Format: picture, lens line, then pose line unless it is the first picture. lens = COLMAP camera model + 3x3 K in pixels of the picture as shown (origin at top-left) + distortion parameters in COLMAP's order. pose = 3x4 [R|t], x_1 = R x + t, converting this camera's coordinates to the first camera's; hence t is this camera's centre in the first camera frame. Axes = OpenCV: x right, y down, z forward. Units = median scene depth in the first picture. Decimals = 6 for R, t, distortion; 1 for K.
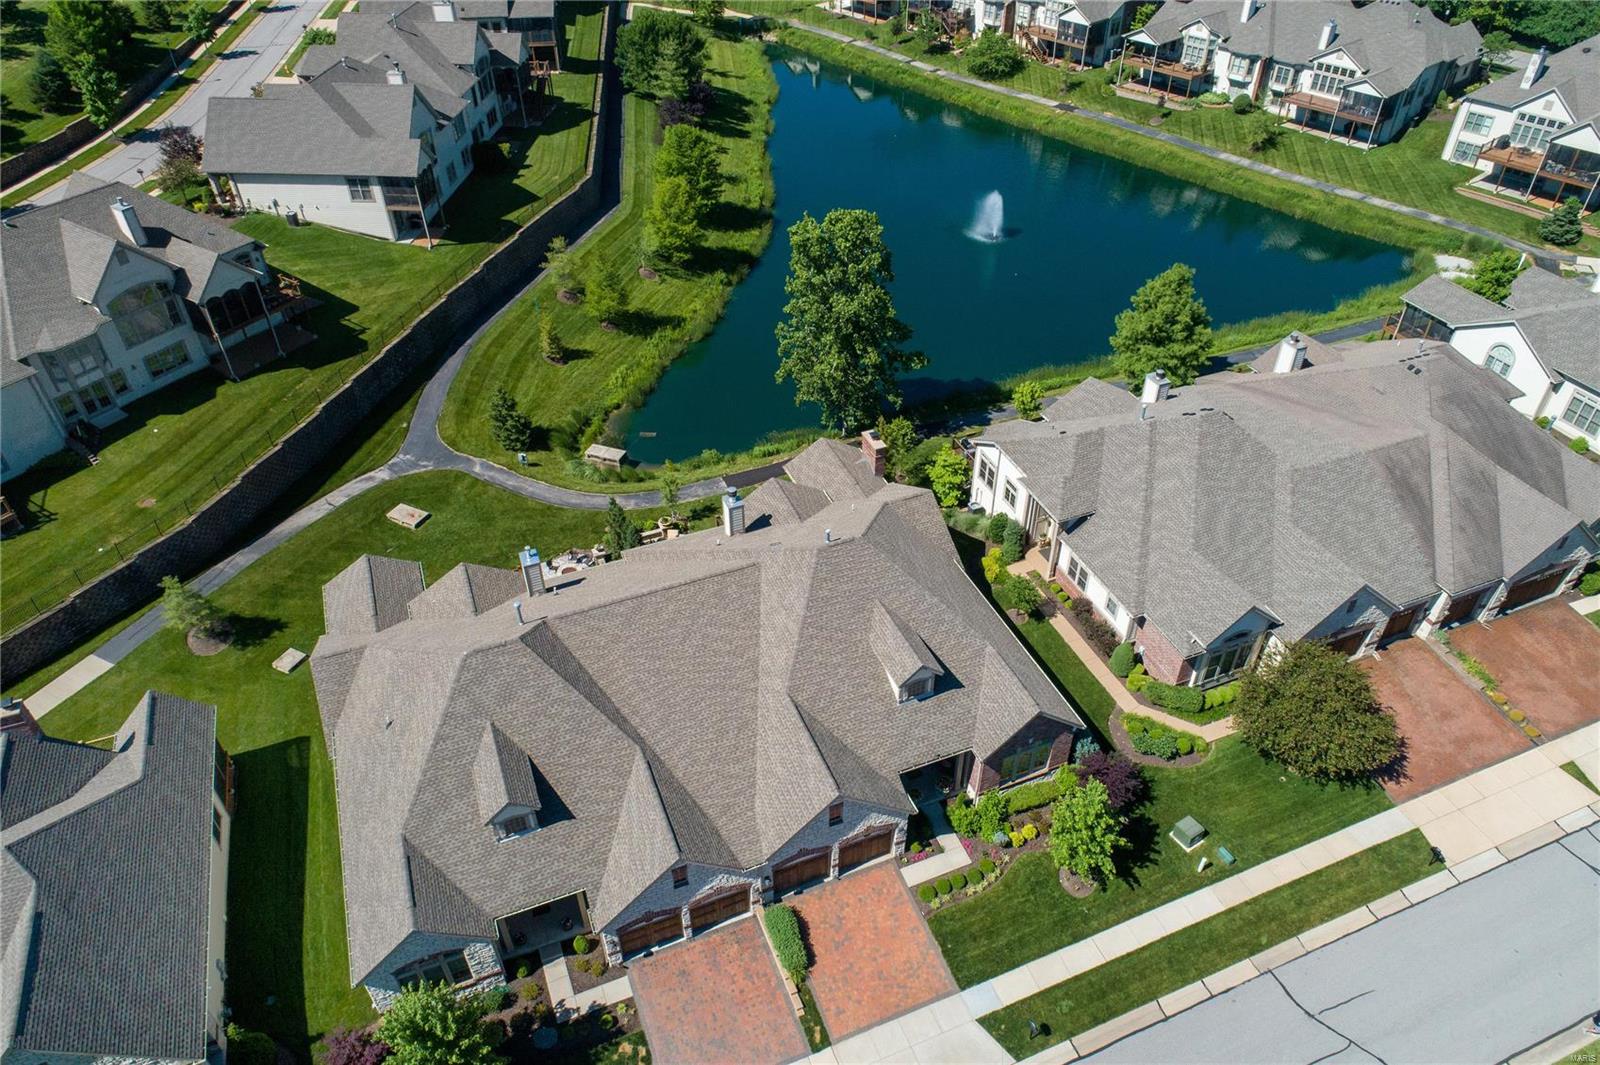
lens RADIAL K [[1069.1, 0, 797.4], [0, 1069.1, 535.2], [0, 0, 1]] dist [0.000977, 0.003182]
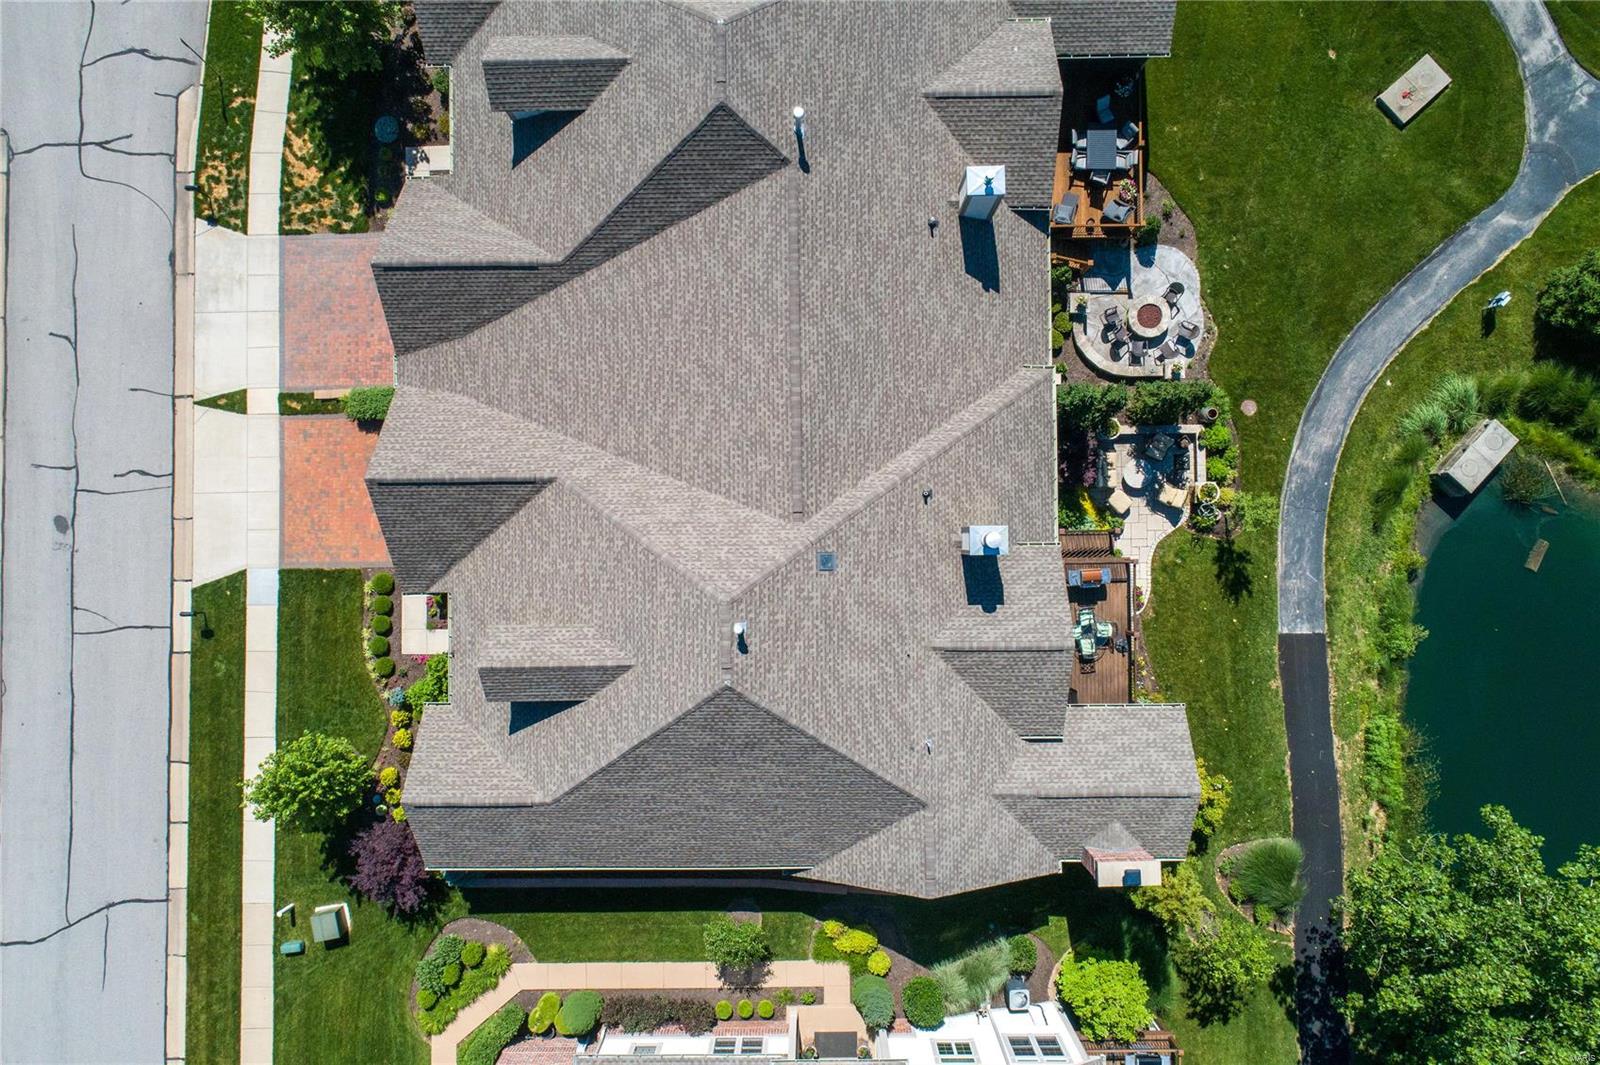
lens RADIAL K [[1069.1, 0, 797.4], [0, 1069.1, 535.2], [0, 0, 1]] dist [0.000977, 0.003182]
pose [[-0.362778, 0.931854, 0.006316, -0.038278], [-0.580992, -0.231474, 0.780300, -0.518102], [0.728588, 0.279406, 0.625374, 0.729159]]
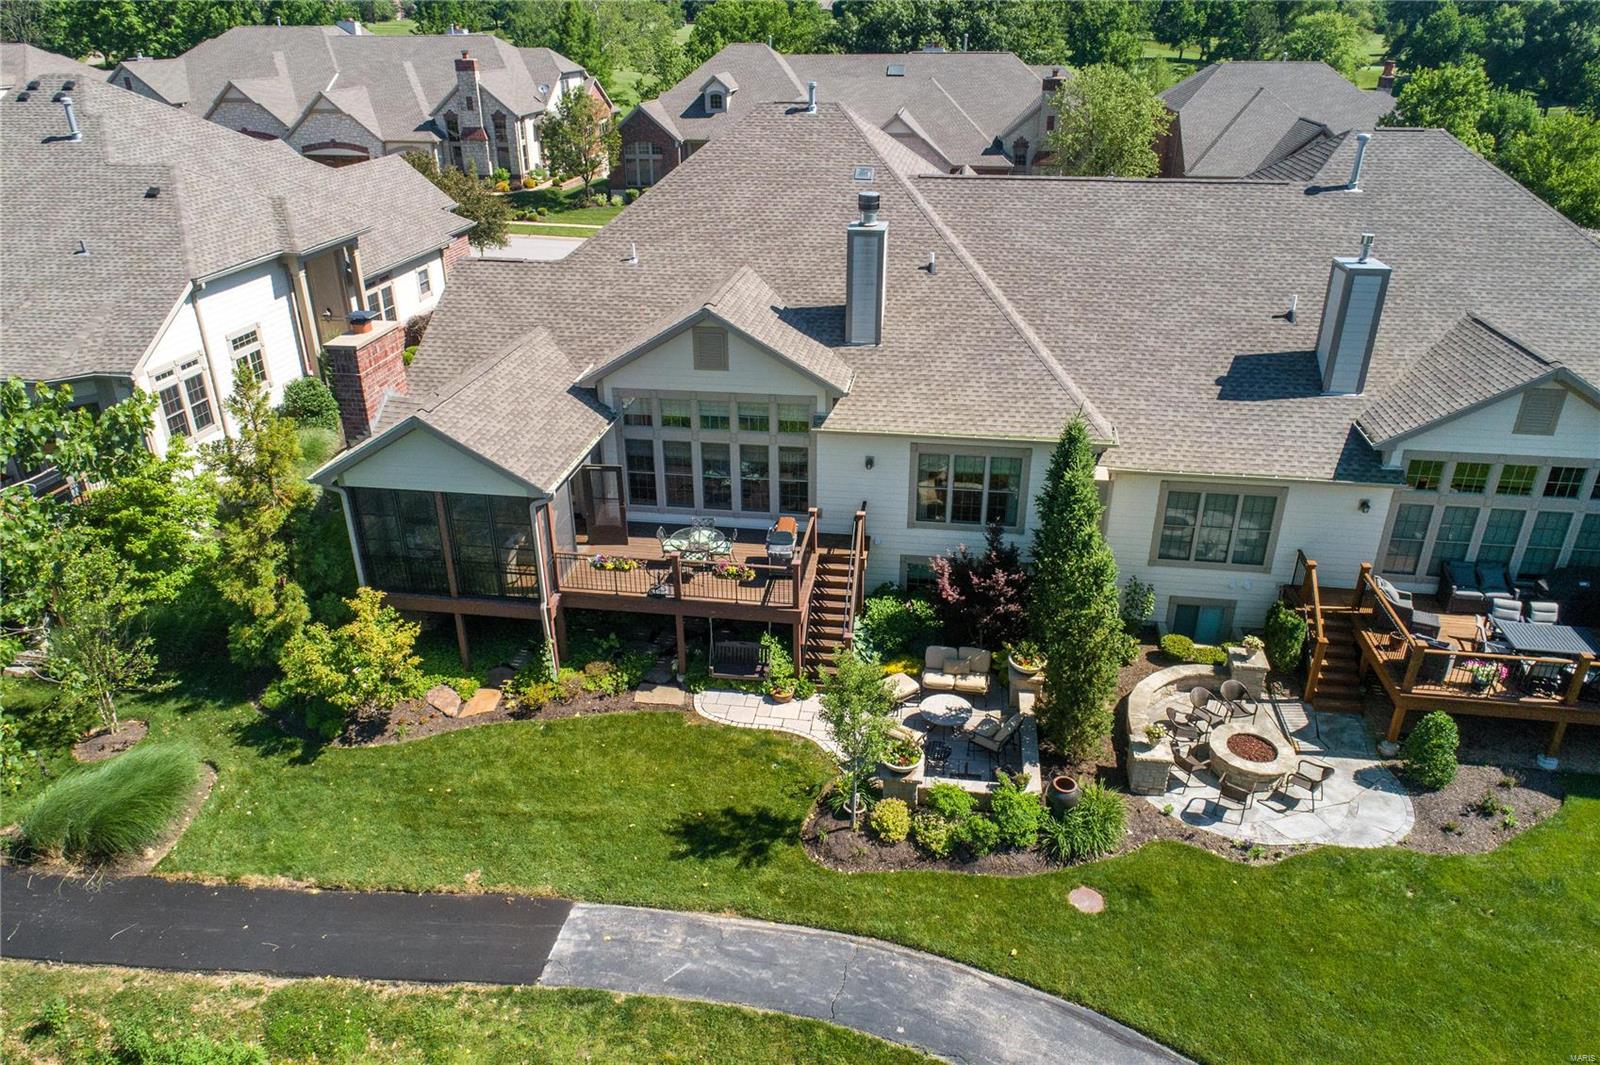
lens RADIAL K [[1069.1, 0, 797.4], [0, 1069.1, 535.2], [0, 0, 1]] dist [0.000977, 0.003182]
pose [[-0.861515, -0.212496, 0.461127, -0.317203], [0.329800, 0.456319, 0.826441, -0.442493], [-0.386037, 0.864071, -0.323045, 1.546736]]
